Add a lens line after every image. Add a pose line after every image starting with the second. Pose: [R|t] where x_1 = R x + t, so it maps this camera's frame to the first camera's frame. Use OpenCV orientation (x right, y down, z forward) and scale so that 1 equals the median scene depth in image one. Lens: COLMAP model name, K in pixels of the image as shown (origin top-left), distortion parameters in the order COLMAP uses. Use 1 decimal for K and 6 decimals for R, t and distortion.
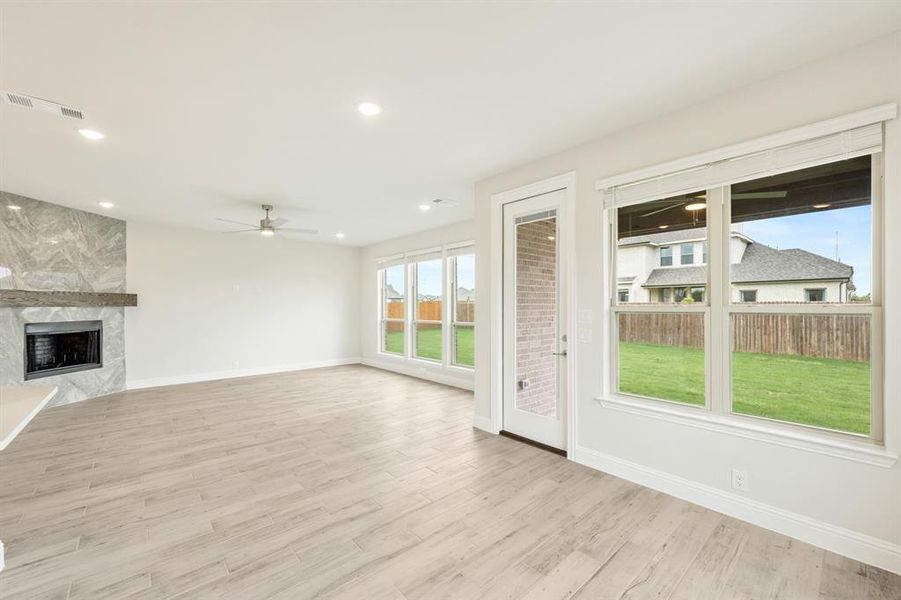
lens RADIAL K [[365.3, 0, 446.2], [0, 365.3, 305.9], [0, 0, 1]] dist [-0.002879, 0.000639]
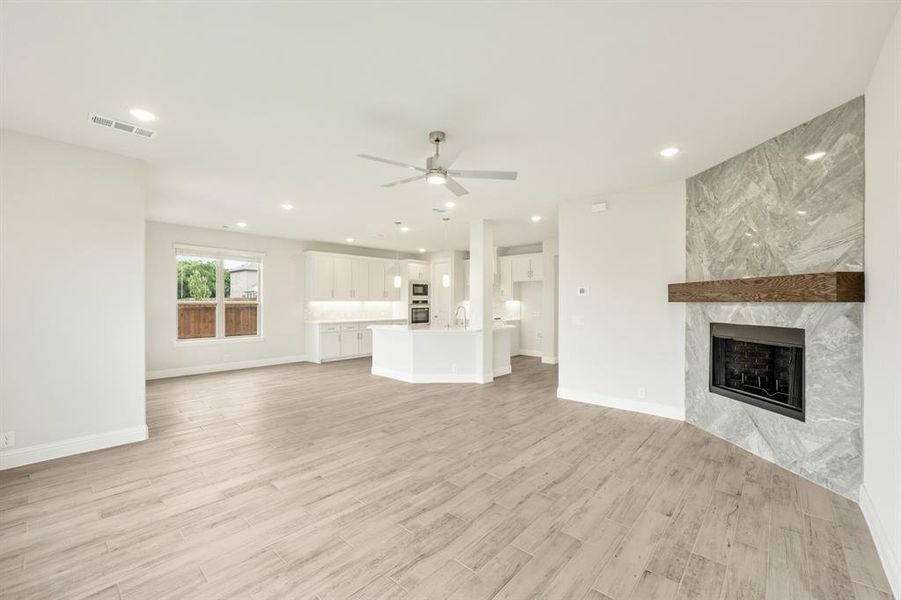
lens RADIAL K [[365.3, 0, 456.8], [0, 365.3, 301.0], [0, 0, 1]] dist [-0.002879, 0.000639]
pose [[-0.990109, 0.000814, -0.140300, -0.448434], [0.000869, 1.000000, -0.000329, -0.000031], [0.140300, -0.000447, -0.990109, 1.639203]]
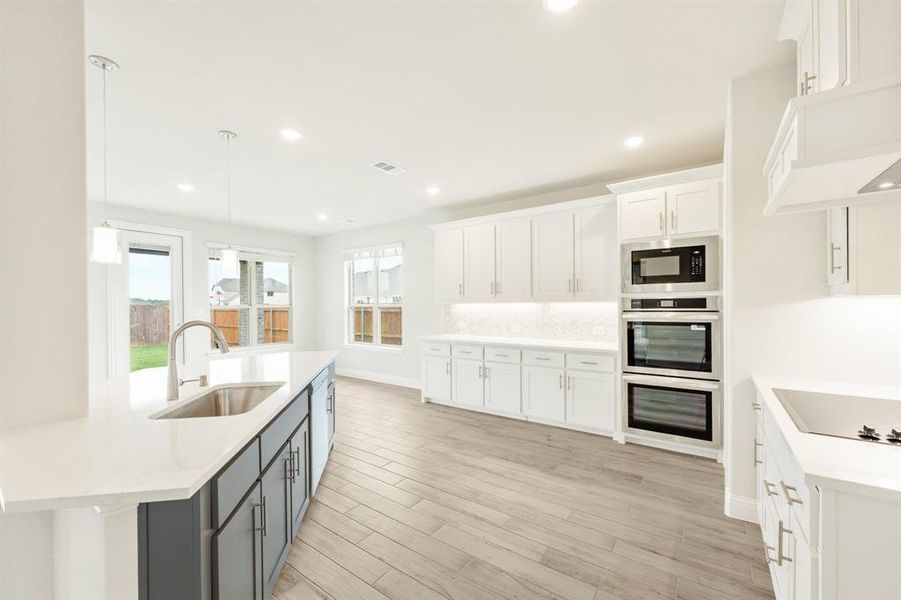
lens RADIAL K [[365.3, 0, 447.5], [0, 365.3, 305.2], [0, 0, 1]] dist [-0.002879, 0.000639]
pose [[-0.224371, 0.000883, 0.974503, -1.088188], [0.009406, 0.999955, 0.001259, 0.003038], [-0.974458, 0.009448, -0.224369, 0.112013]]
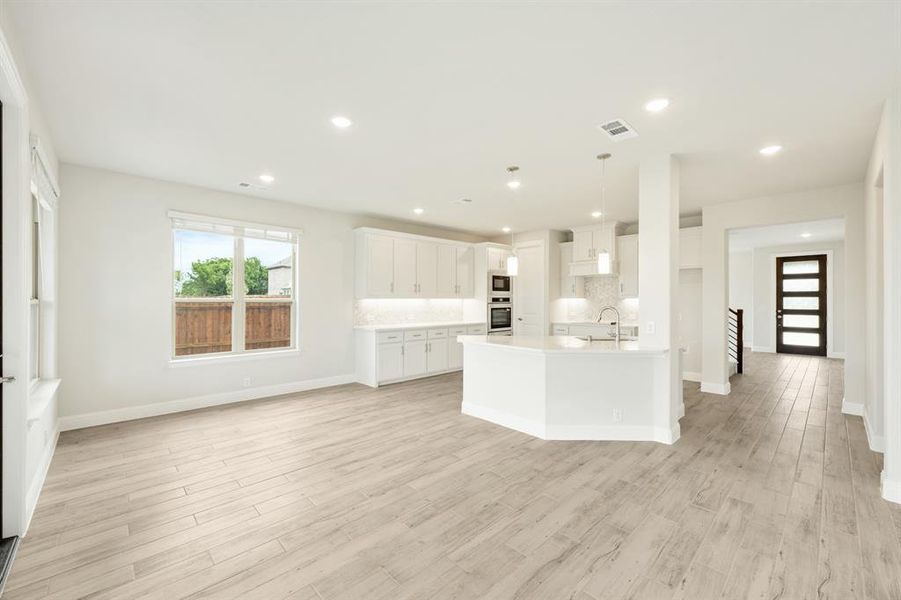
lens RADIAL K [[365.3, 0, 457.1], [0, 365.3, 299.0], [0, 0, 1]] dist [-0.002879, 0.000639]
pose [[-0.998251, 0.000462, -0.059113, -0.257517], [0.000355, 0.999998, 0.001819, -0.001731], [0.059113, 0.001794, -0.998250, 1.101084]]
